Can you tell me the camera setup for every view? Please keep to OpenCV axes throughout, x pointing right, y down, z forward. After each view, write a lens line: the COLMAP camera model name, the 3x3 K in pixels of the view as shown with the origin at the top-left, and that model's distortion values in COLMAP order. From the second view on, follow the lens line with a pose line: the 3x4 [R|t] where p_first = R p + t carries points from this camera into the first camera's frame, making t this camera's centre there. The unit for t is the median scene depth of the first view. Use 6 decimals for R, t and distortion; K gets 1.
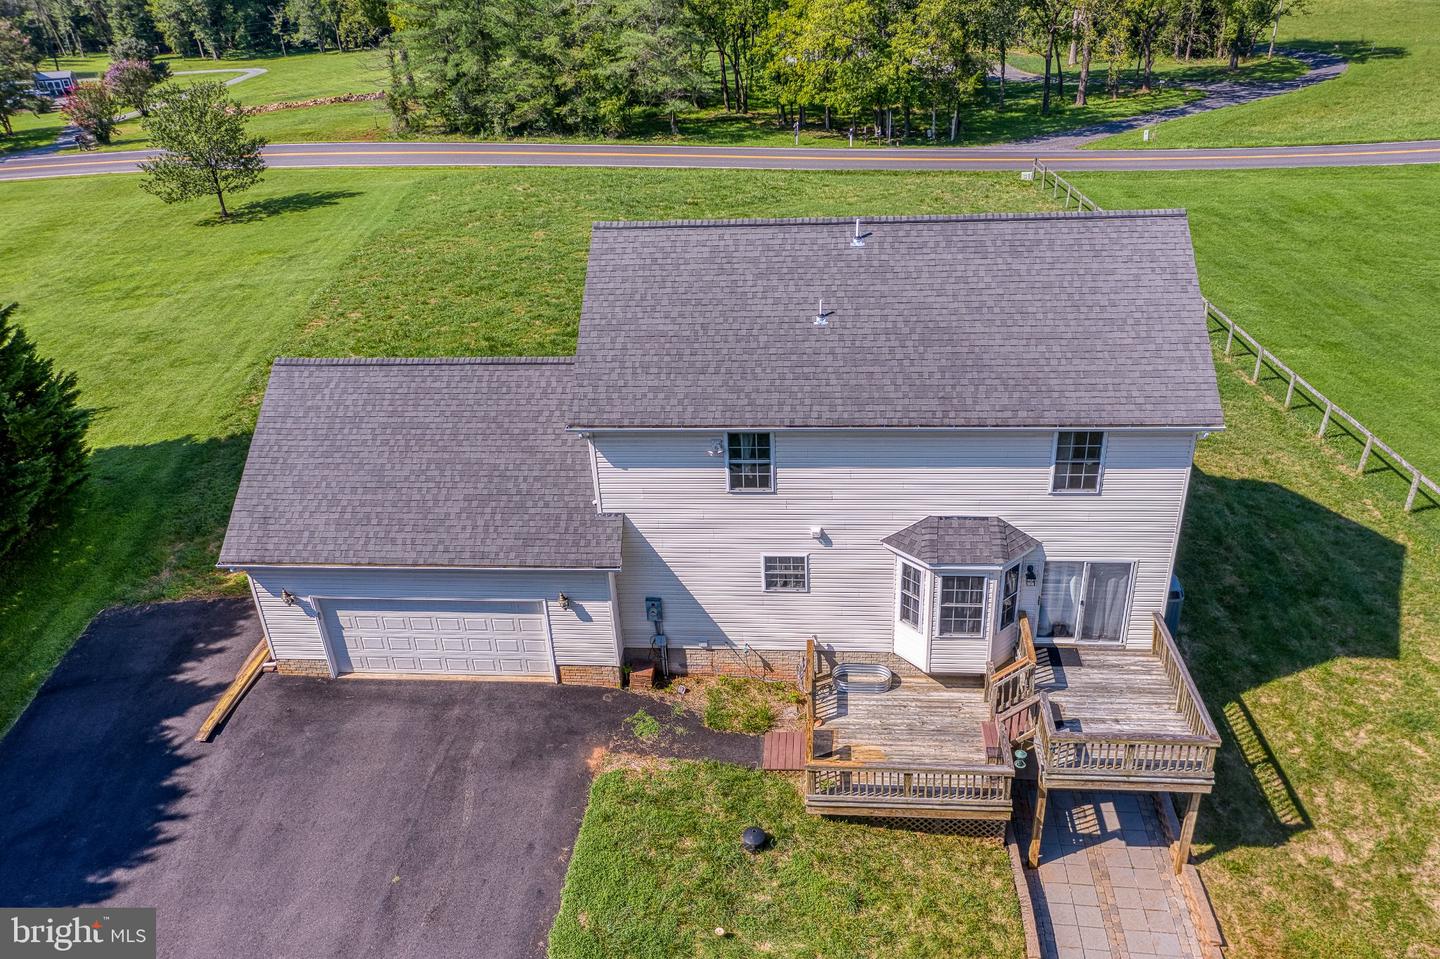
lens RADIAL K [[1083.3, 0, 720.4], [0, 1083.3, 478.9], [0, 0, 1]] dist [0.000989, -0.002969]
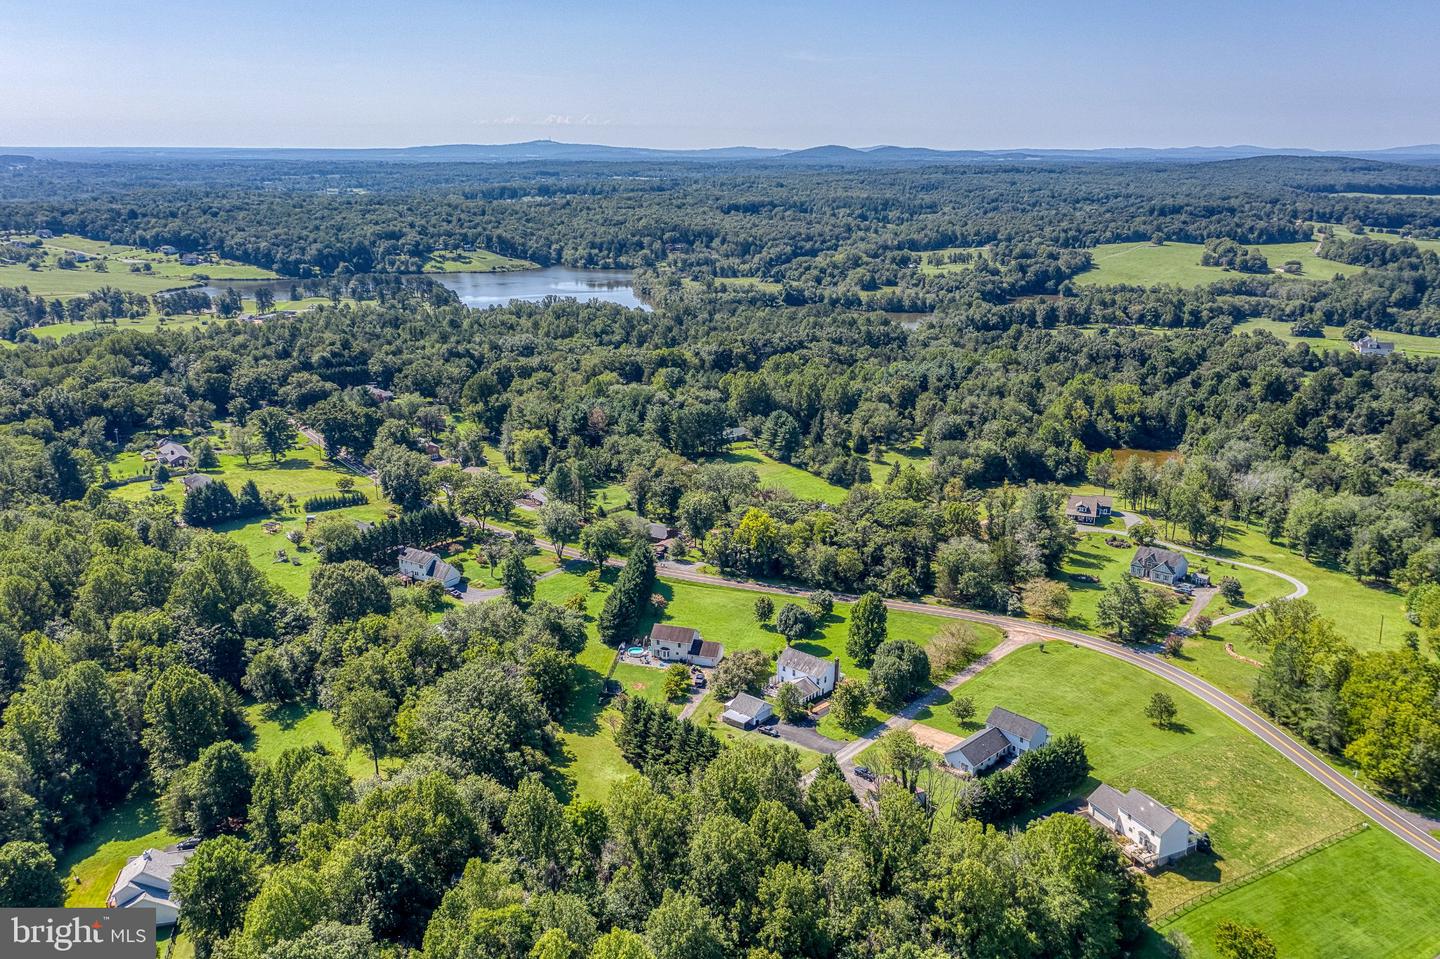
lens RADIAL K [[1083.3, 0, 719.5], [0, 1083.3, 479.6], [0, 0, 1]] dist [0.000989, -0.002969]
pose [[0.486005, 0.273055, -0.830204, 4.977764], [-0.444090, 0.895318, 0.034499, -1.293308], [0.752717, 0.351919, 0.556390, -7.522189]]
